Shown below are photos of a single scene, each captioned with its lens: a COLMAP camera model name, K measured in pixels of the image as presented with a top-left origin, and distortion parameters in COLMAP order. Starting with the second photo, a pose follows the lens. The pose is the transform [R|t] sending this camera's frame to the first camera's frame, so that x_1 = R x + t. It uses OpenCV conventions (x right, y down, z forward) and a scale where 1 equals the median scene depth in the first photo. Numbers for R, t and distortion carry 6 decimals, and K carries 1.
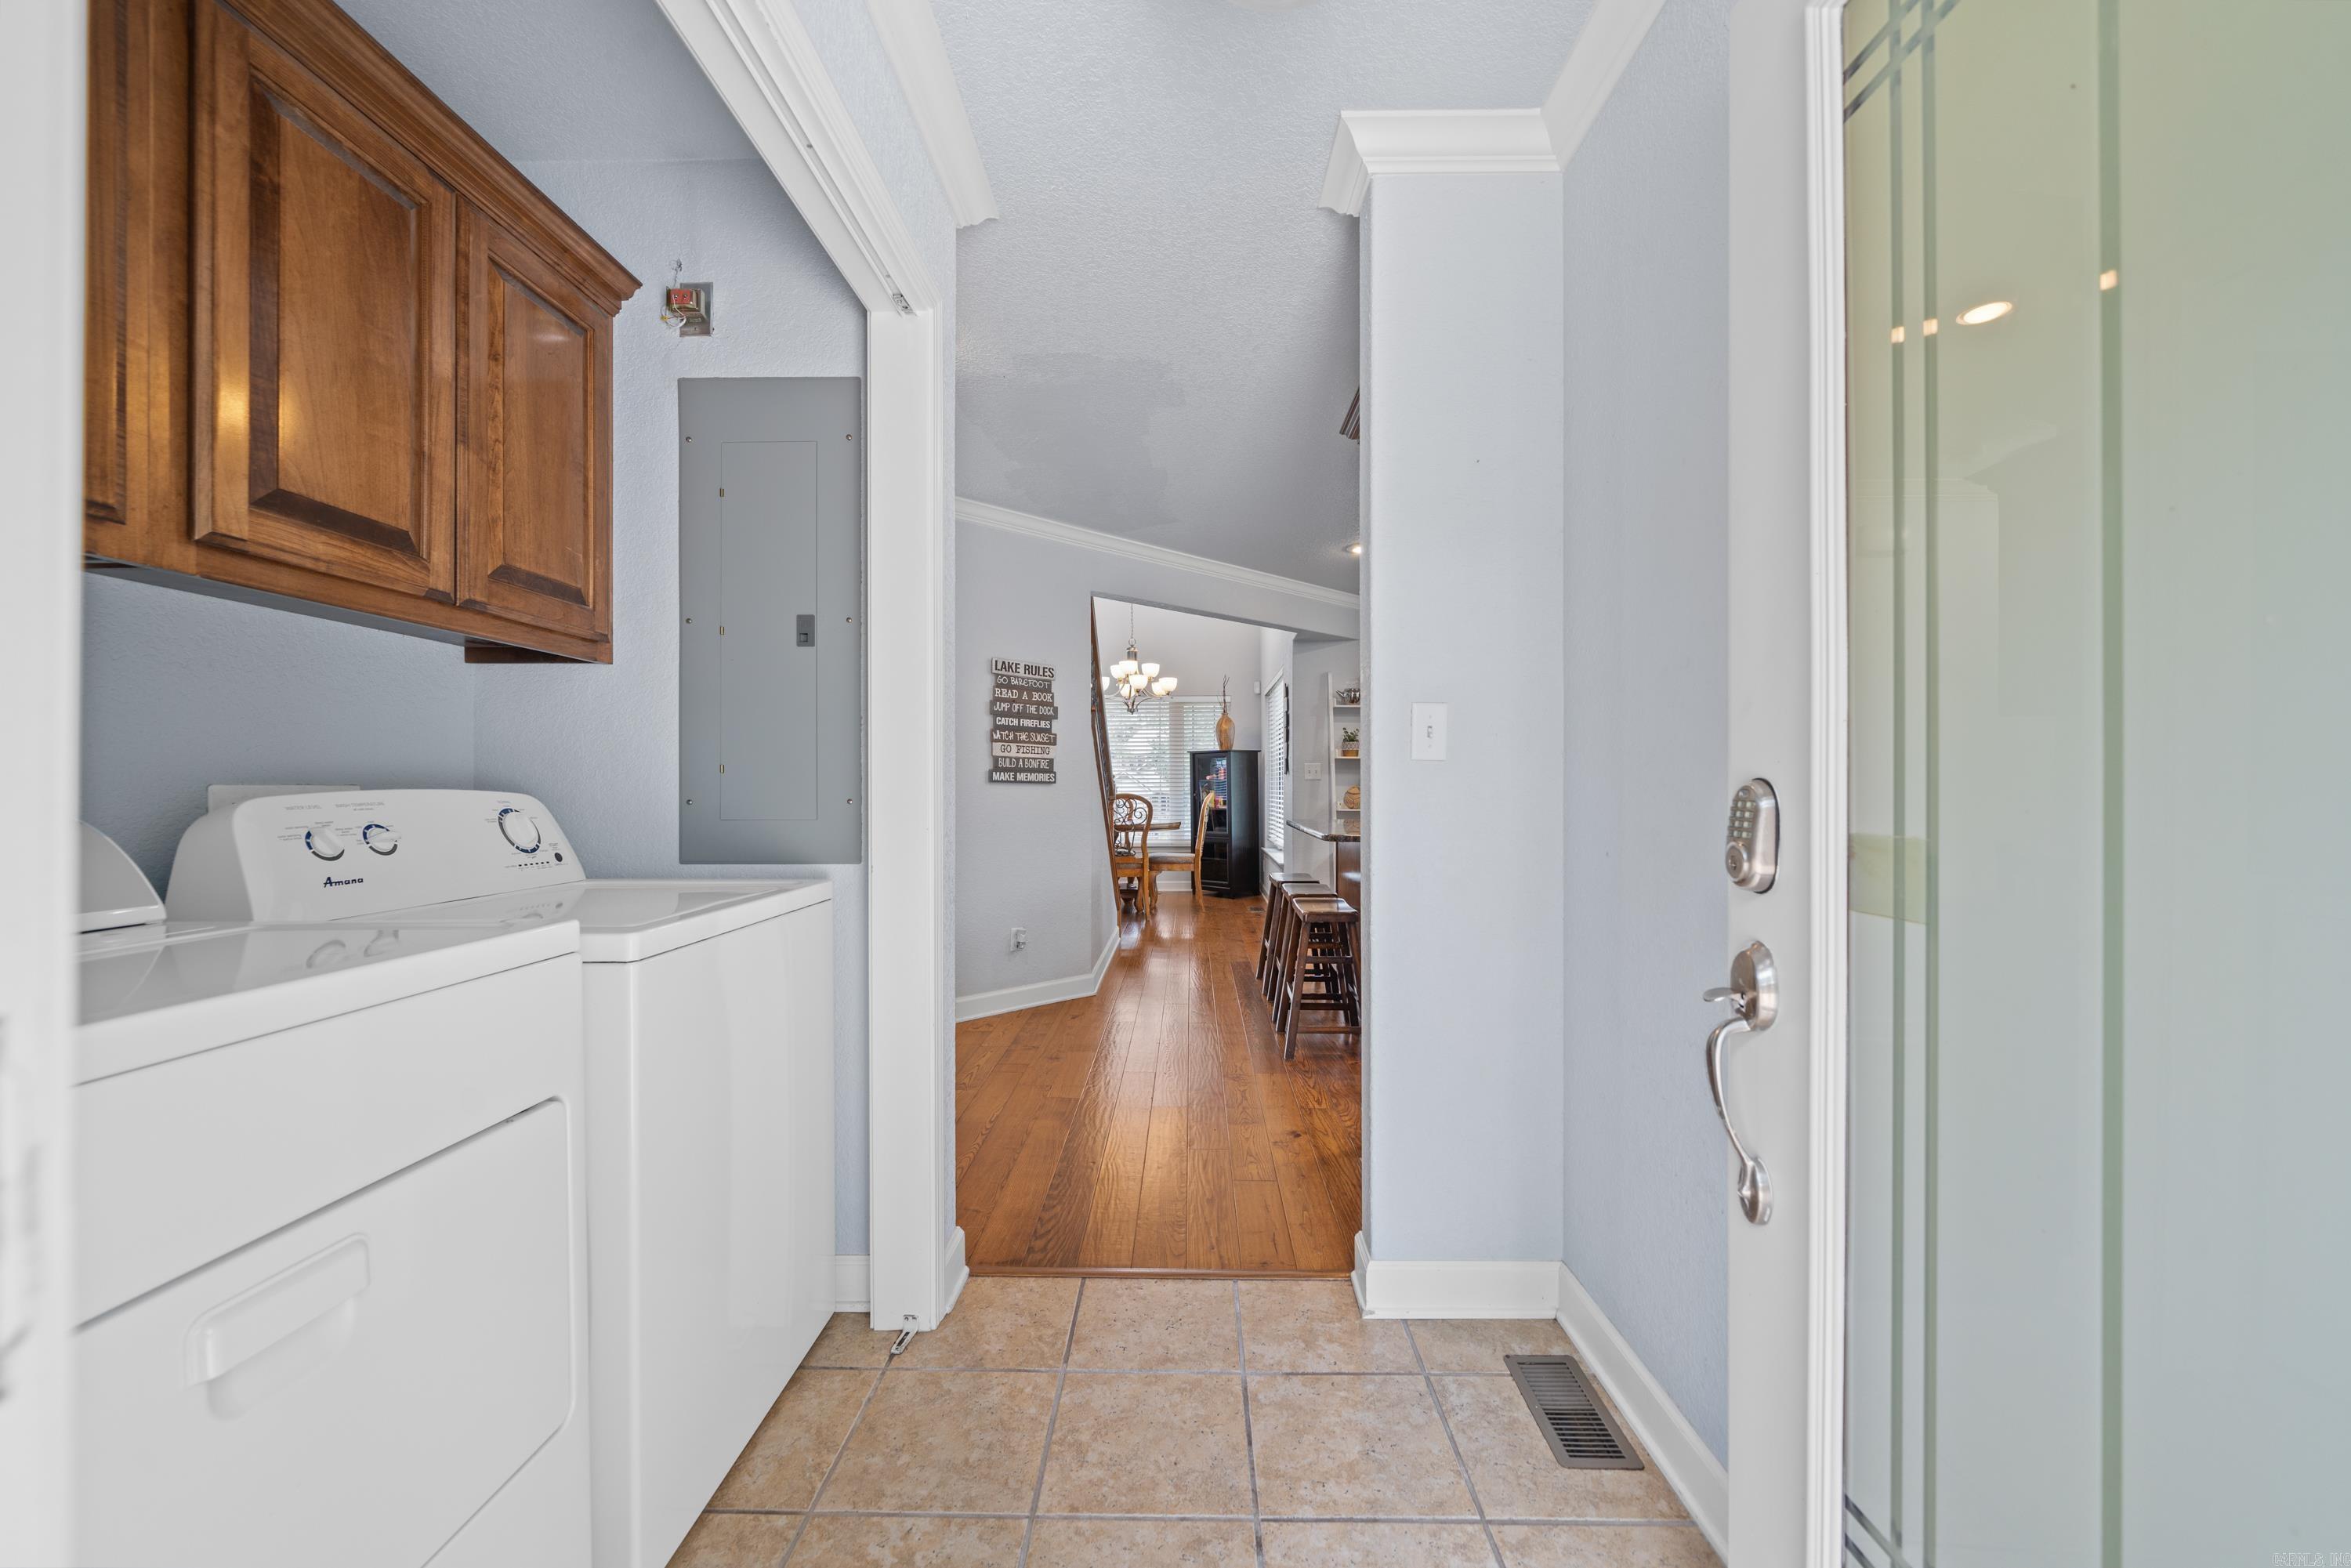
lens RADIAL K [[867.9, 0, 1179.5], [0, 867.9, 778.4], [0, 0, 1]] dist [-0.000083, 0.000060]
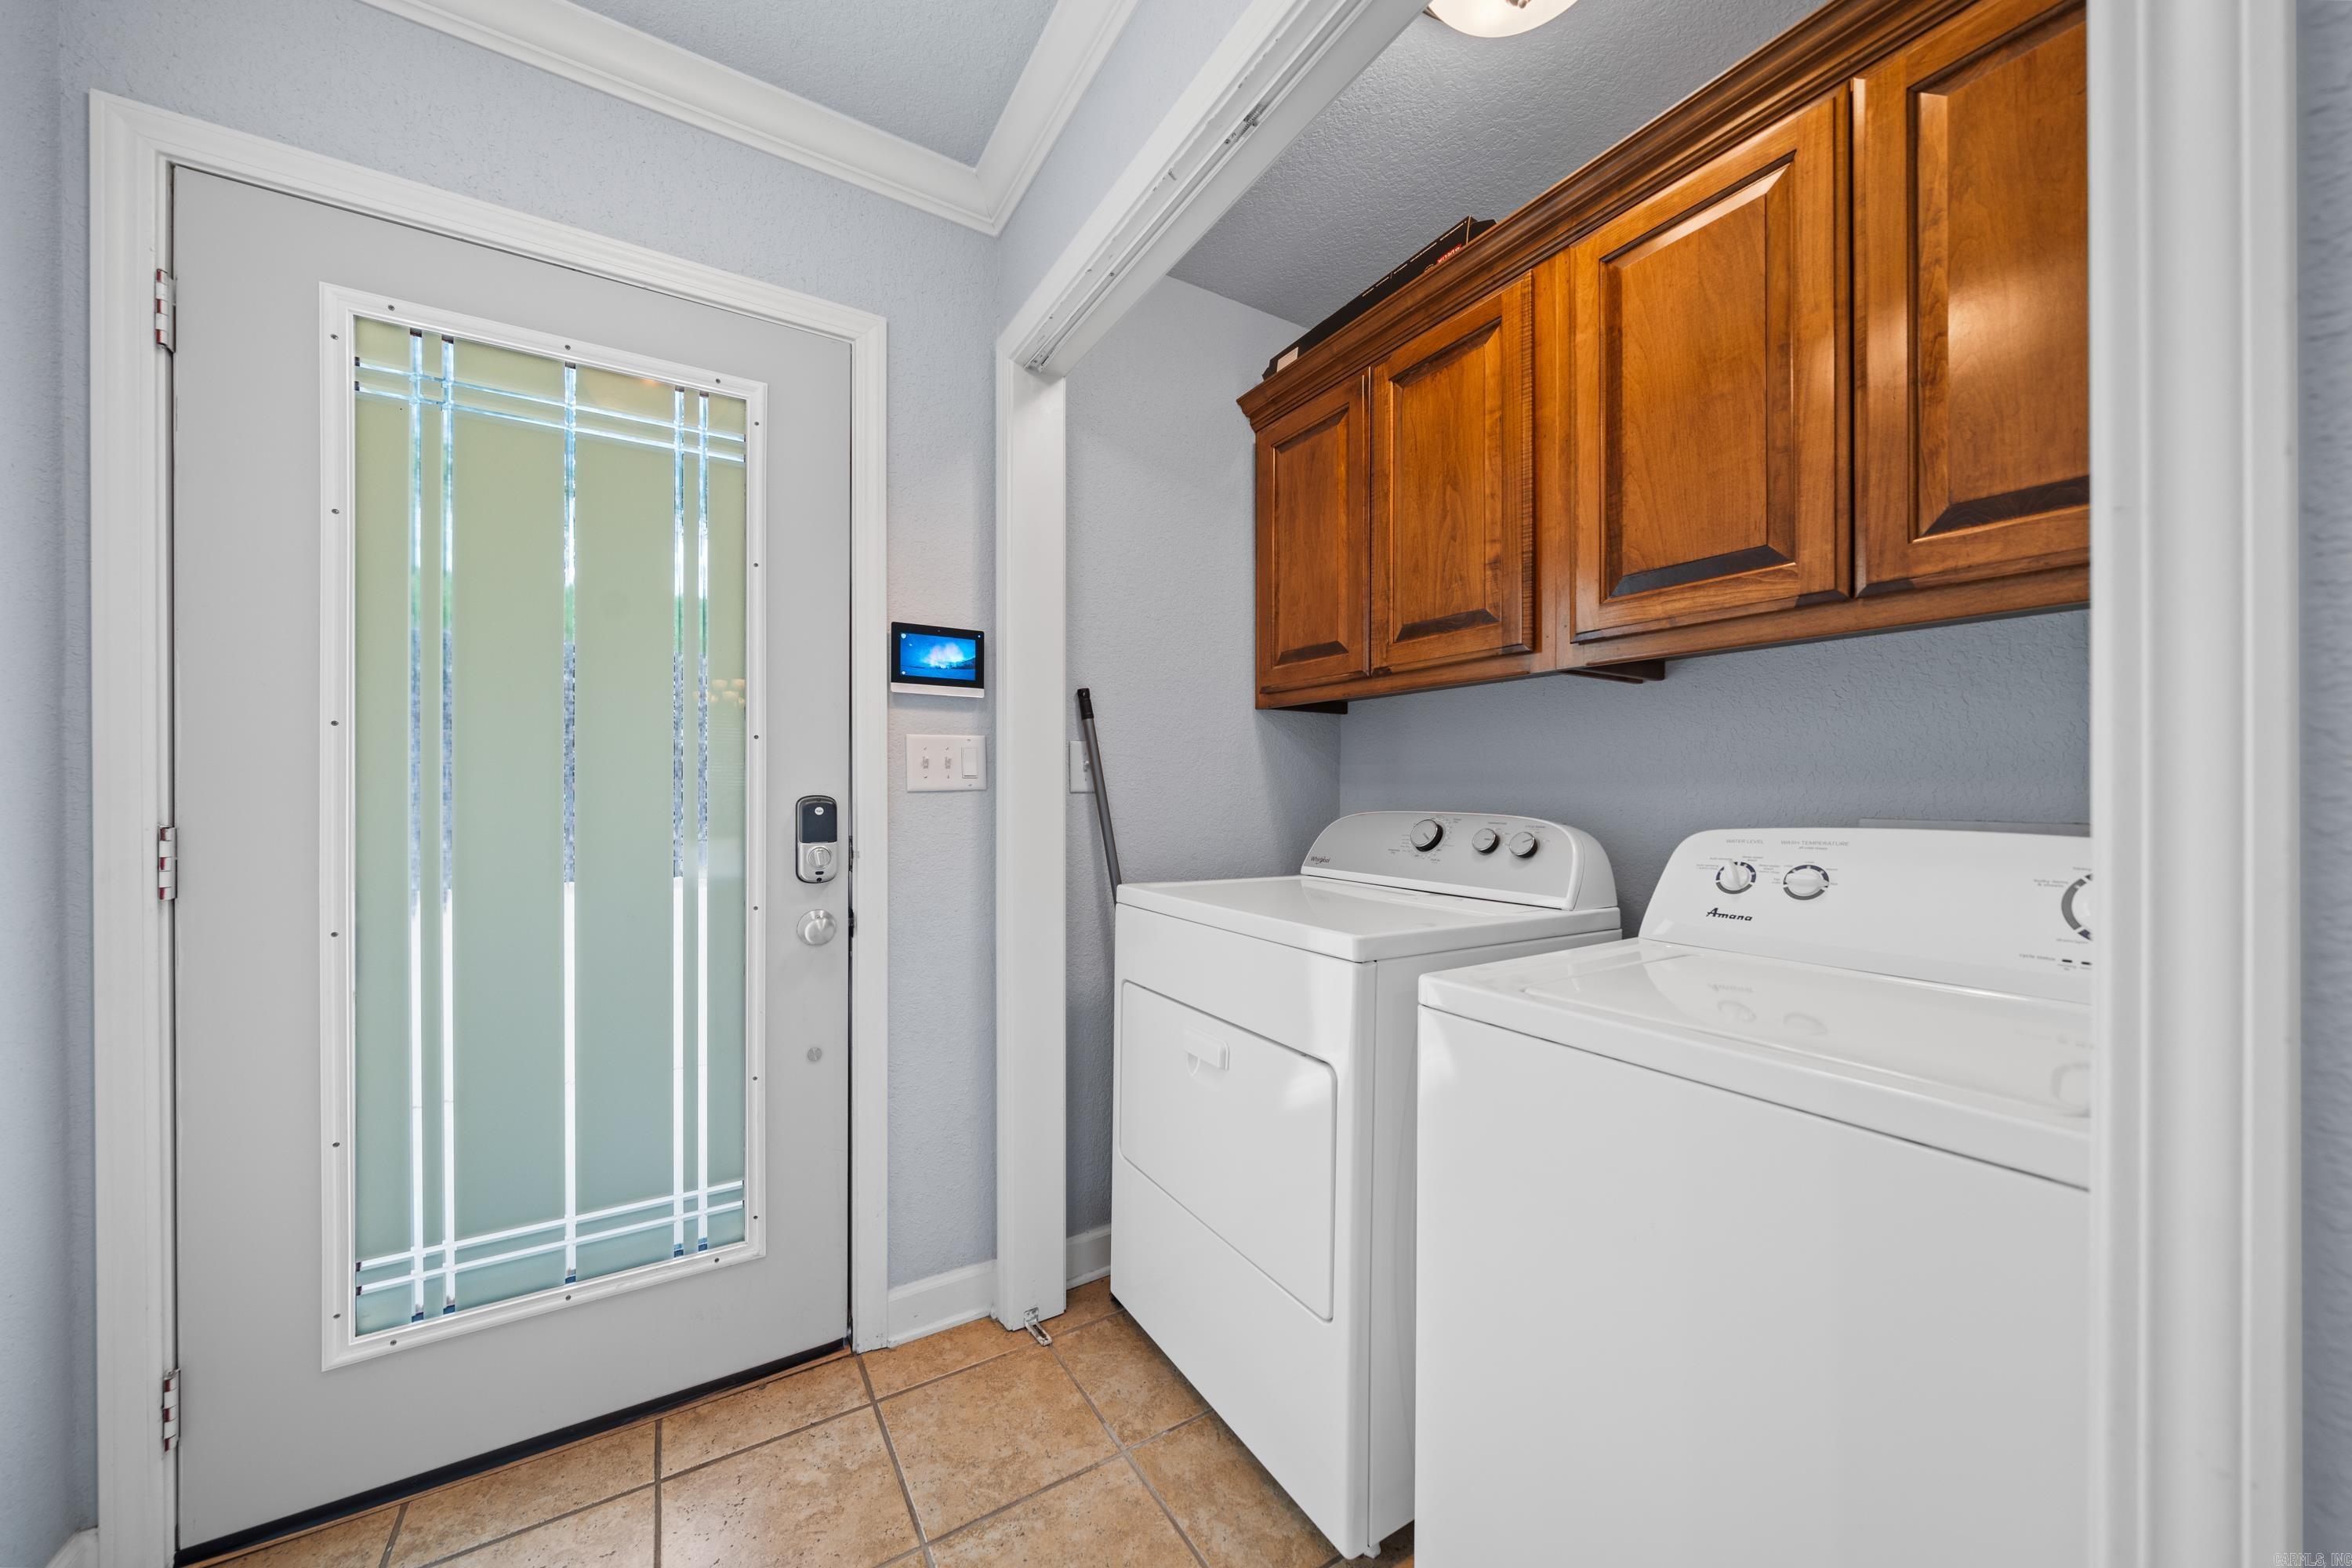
lens RADIAL K [[807.4, 0, 1183.3], [0, 807.4, 792.8], [0, 0, 1]] dist [-0.003257, 0.000267]
pose [[-0.841576, -0.003956, -0.540124, 0.086675], [-0.003972, 0.999991, -0.001135, -0.021164], [0.540124, 0.001190, -0.841584, 1.434458]]
